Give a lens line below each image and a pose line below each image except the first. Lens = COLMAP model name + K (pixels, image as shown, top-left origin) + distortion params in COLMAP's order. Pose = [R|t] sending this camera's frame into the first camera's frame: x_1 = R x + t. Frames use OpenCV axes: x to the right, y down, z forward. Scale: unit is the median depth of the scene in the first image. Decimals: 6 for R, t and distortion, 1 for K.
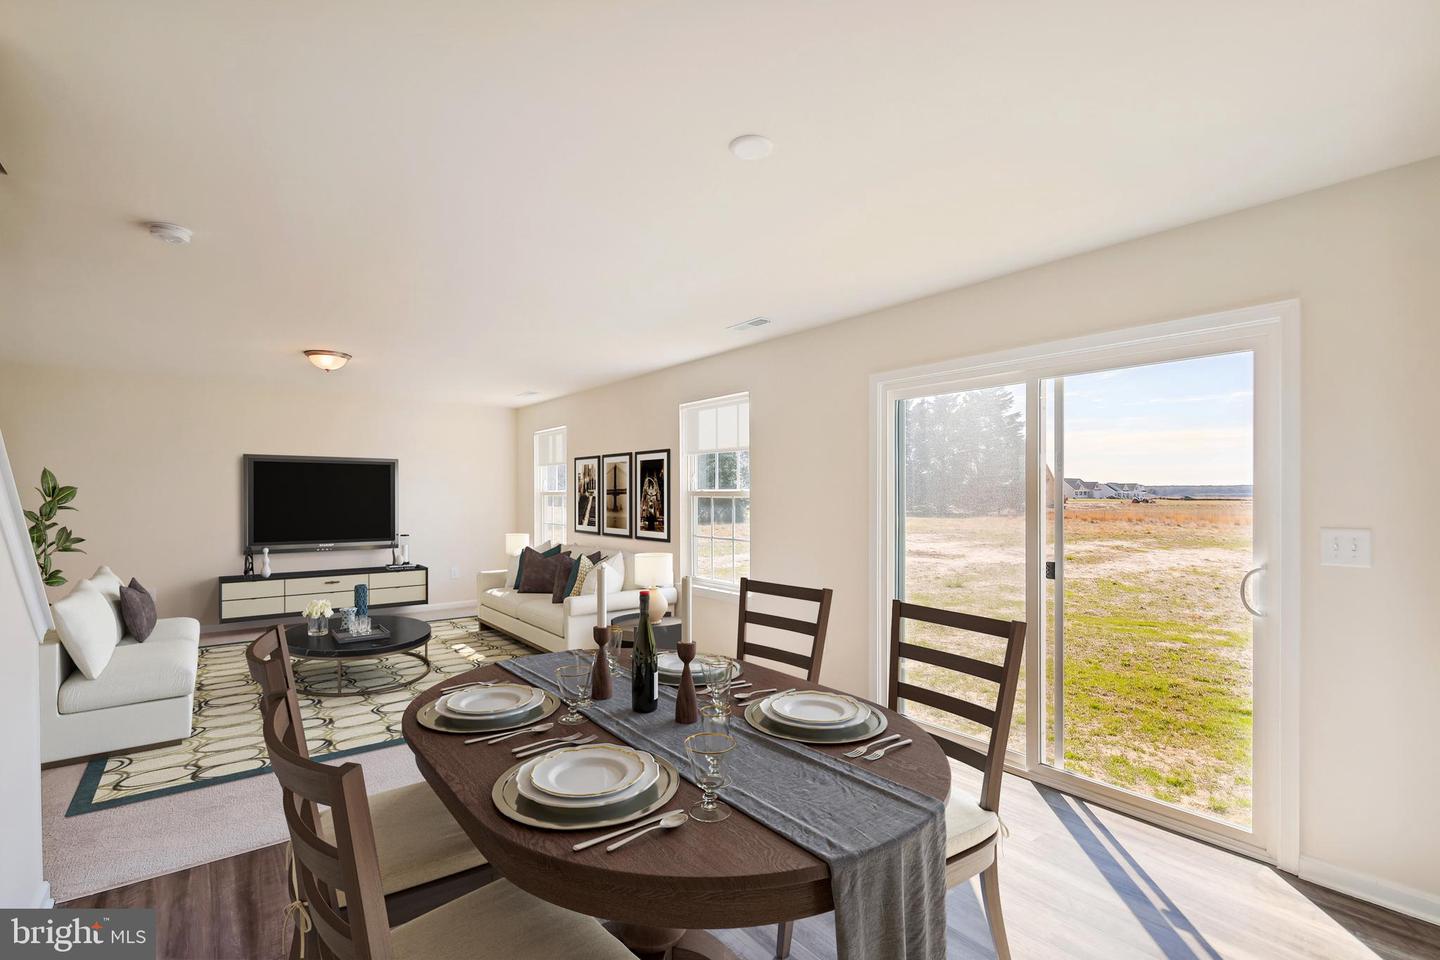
lens RADIAL K [[642.3, 0, 720.6], [0, 642.3, 490.3], [0, 0, 1]] dist [0.001685, 0.000137]
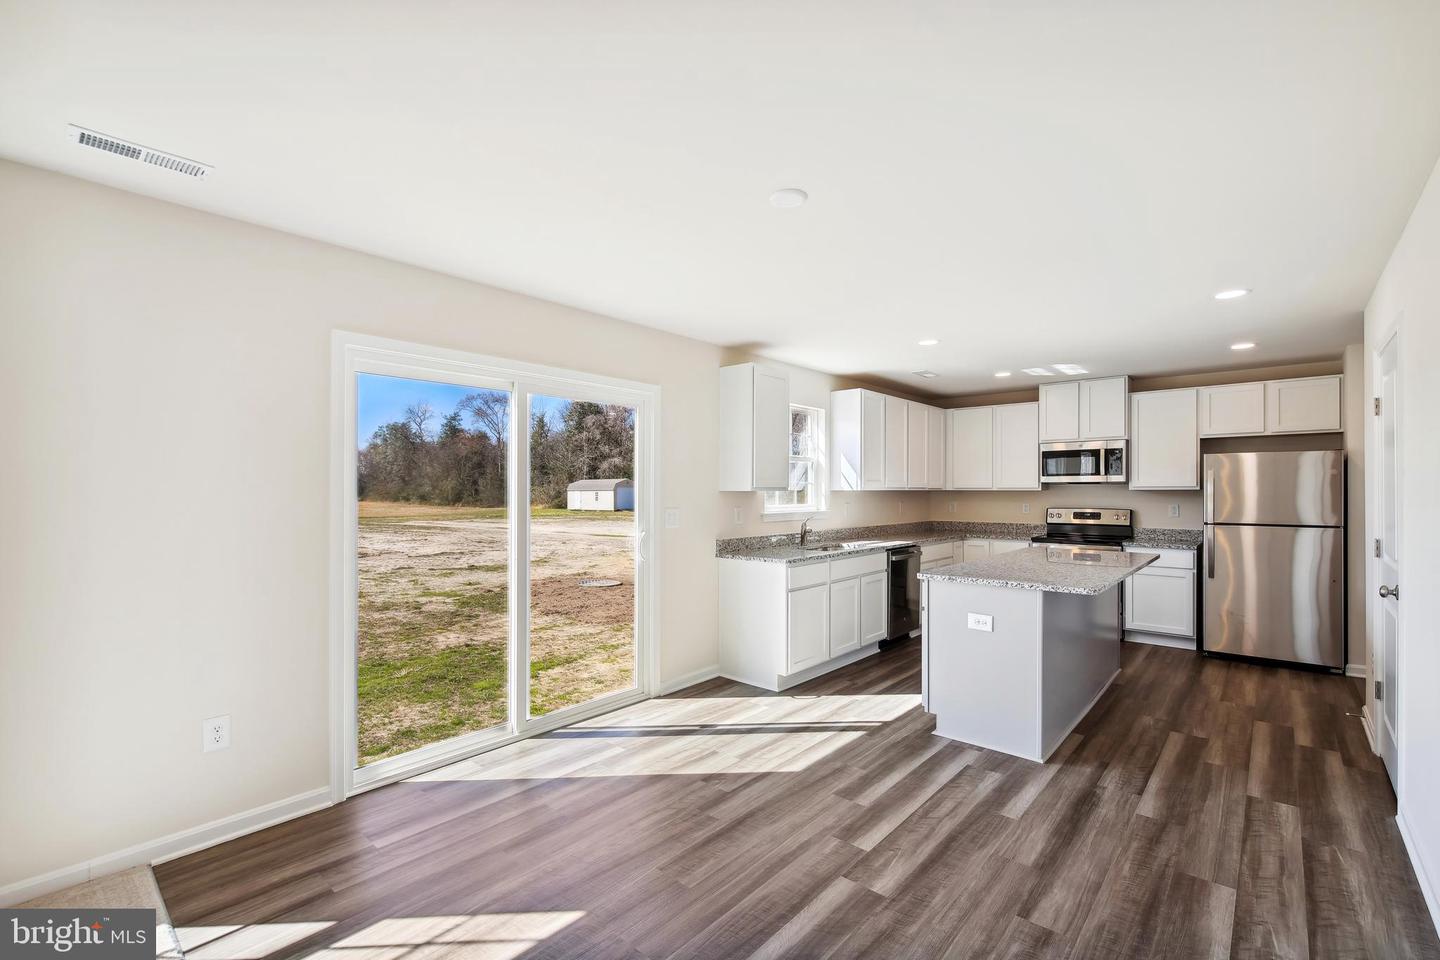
lens RADIAL K [[621.7, 0, 733.6], [0, 621.7, 487.5], [0, 0, 1]] dist [-0.000039, -0.005625]
pose [[-0.177340, 0.003854, 0.984142, -0.456478], [-0.007098, 0.999961, -0.005195, 0.000689], [-0.984124, -0.007907, -0.177306, 0.551186]]
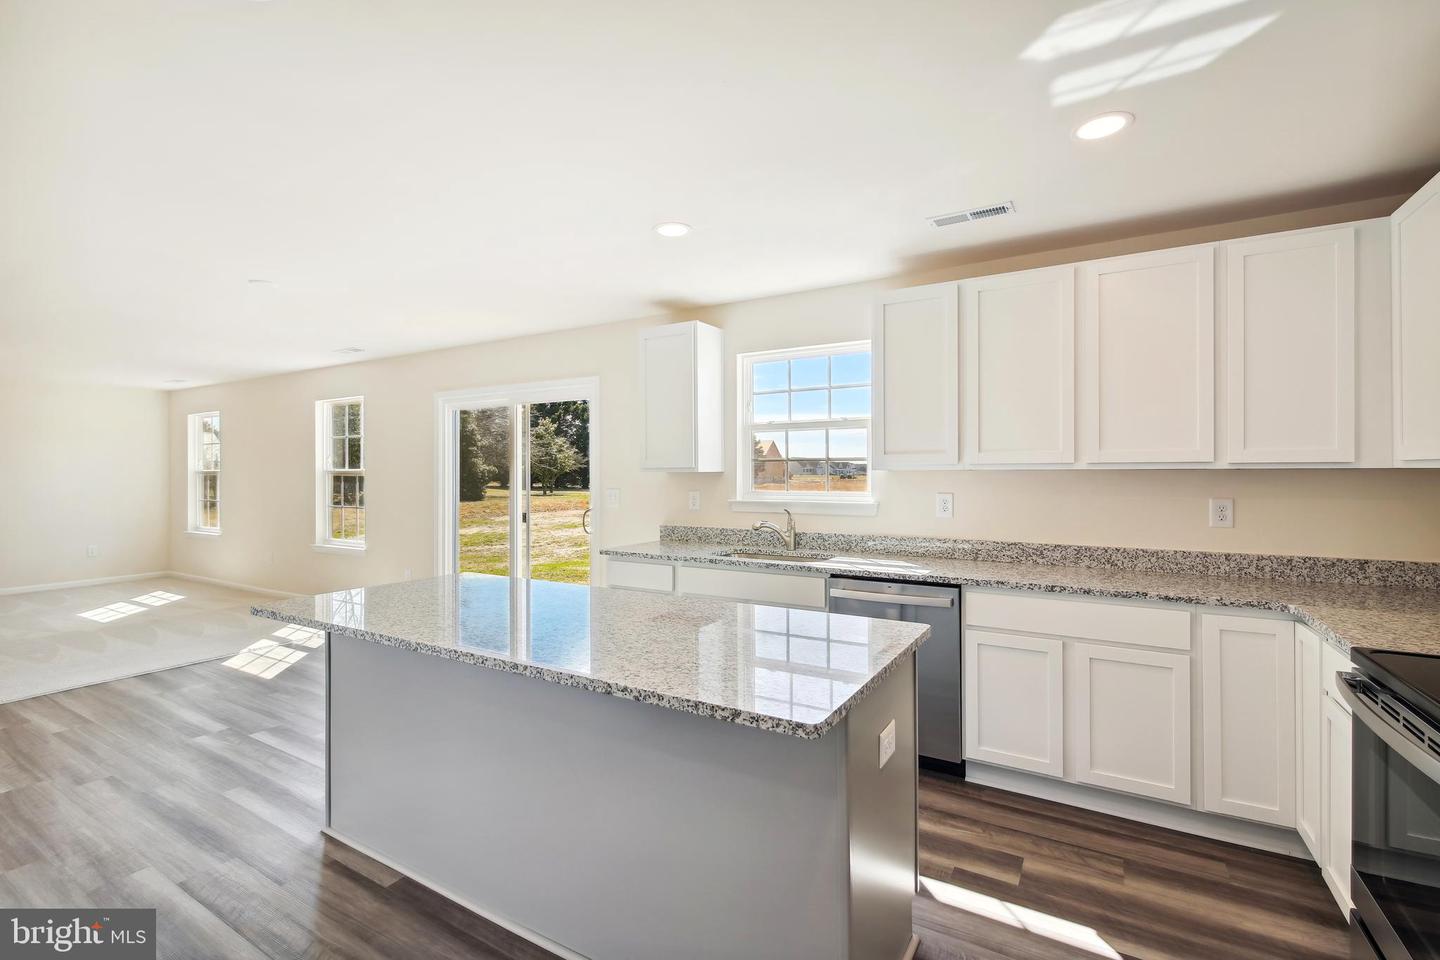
lens RADIAL K [[641.8, 0, 718.8], [0, 641.8, 474.2], [0, 0, 1]] dist [-0.000008, -0.004615]
pose [[0.935643, -0.003771, 0.352929, 0.251850], [0.000126, 0.999946, 0.010349, -0.004702], [-0.352949, -0.009639, 0.935593, -0.483292]]
